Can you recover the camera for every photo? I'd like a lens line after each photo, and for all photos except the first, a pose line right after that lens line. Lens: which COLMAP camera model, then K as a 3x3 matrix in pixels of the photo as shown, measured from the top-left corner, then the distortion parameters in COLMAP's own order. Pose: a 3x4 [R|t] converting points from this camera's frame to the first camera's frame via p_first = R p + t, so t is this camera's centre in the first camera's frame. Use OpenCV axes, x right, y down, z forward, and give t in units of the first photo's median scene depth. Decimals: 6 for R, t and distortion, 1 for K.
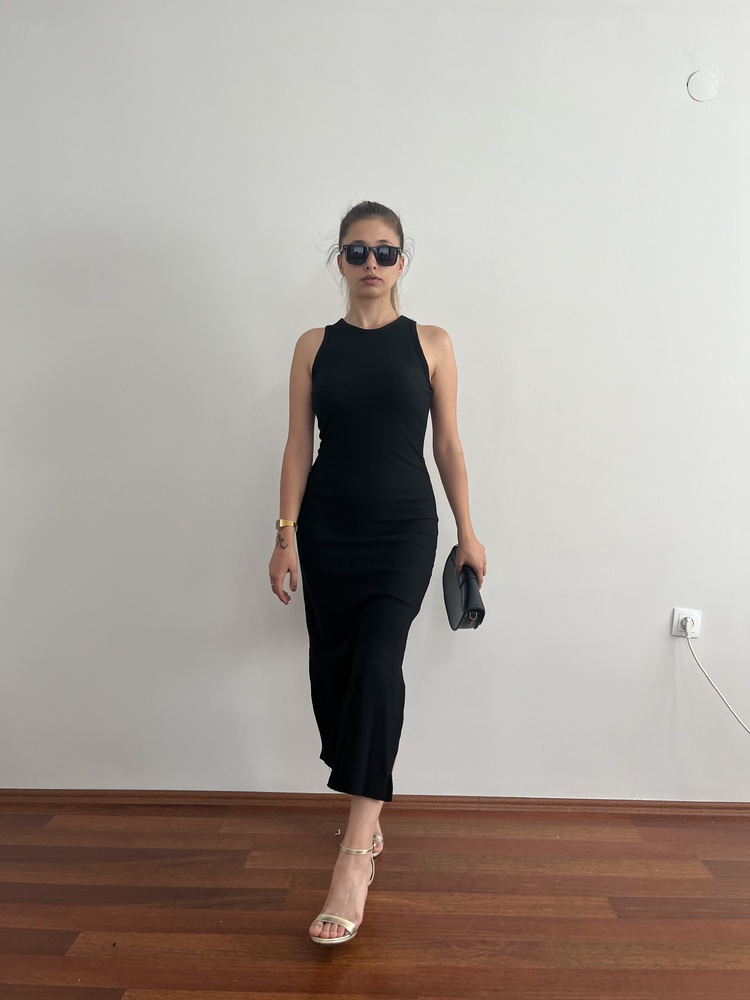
lens RADIAL K [[773.2, 0, 378.1], [0, 773.2, 502.1], [0, 0, 1]] dist [0.096750, -0.146732]
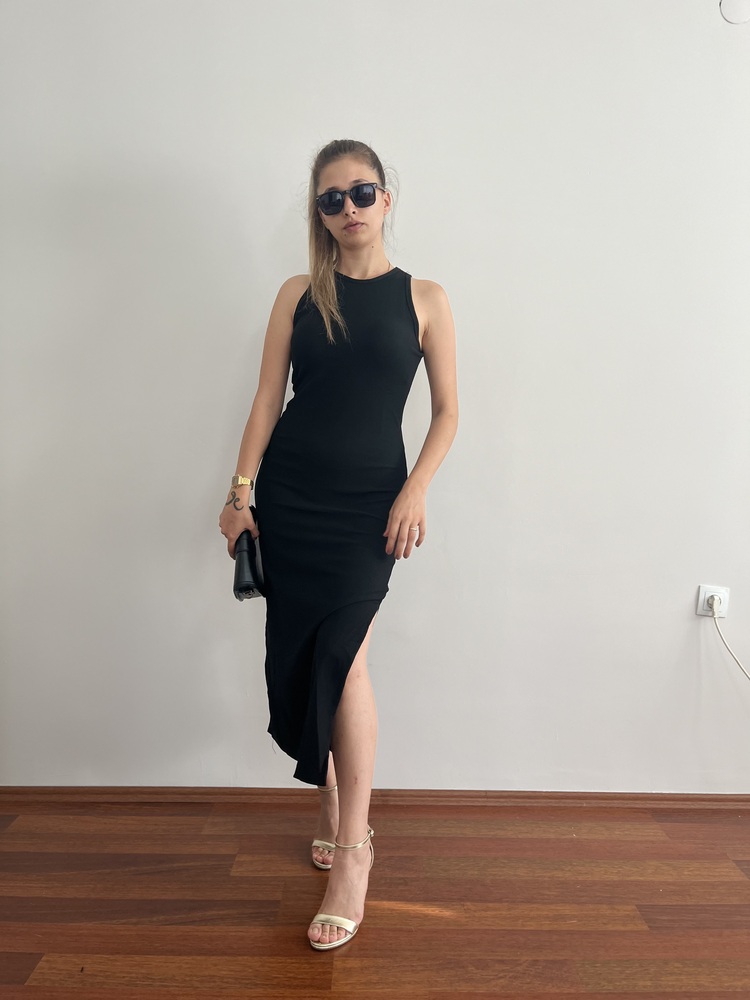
lens RADIAL K [[773.2, 0, 377.1], [0, 773.2, 501.7], [0, 0, 1]] dist [0.096750, -0.146732]
pose [[0.999765, -0.000389, 0.021690, -0.022866], [-0.000190, 0.999645, 0.026656, 0.016729], [-0.021692, -0.026654, 0.999409, 0.116885]]
